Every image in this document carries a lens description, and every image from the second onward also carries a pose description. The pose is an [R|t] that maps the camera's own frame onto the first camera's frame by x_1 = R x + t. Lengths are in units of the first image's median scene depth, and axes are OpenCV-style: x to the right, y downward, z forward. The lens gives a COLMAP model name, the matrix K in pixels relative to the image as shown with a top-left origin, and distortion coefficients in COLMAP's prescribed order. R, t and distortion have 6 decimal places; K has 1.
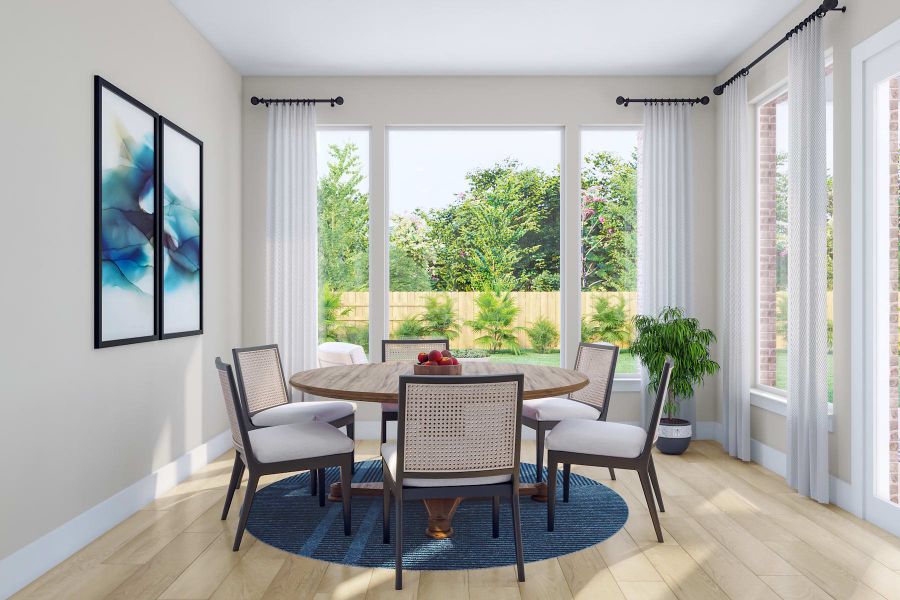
lens RADIAL K [[706.8, 0, 450.0], [0, 706.8, 300.0], [0, 0, 1]] dist [-0.003936, -0.001228]
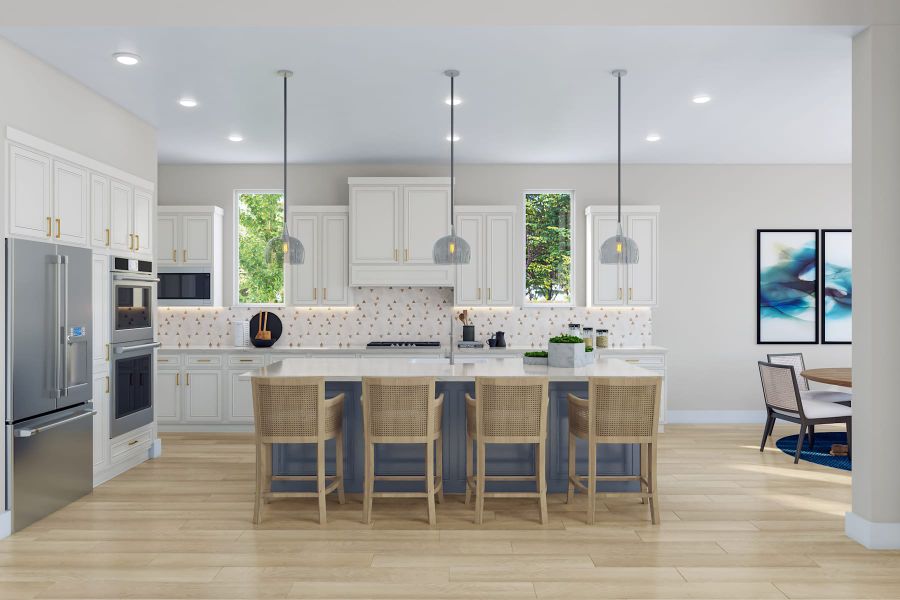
lens RADIAL K [[706.8, 0, 450.0], [0, 706.8, 300.0], [0, 0, 1]] dist [-0.003936, -0.001228]
pose [[-0.002488, -0.003866, -0.999989, 1.654121], [-0.000020, 0.999993, -0.003866, -0.062426], [0.999997, 0.000010, -0.002488, -0.024705]]
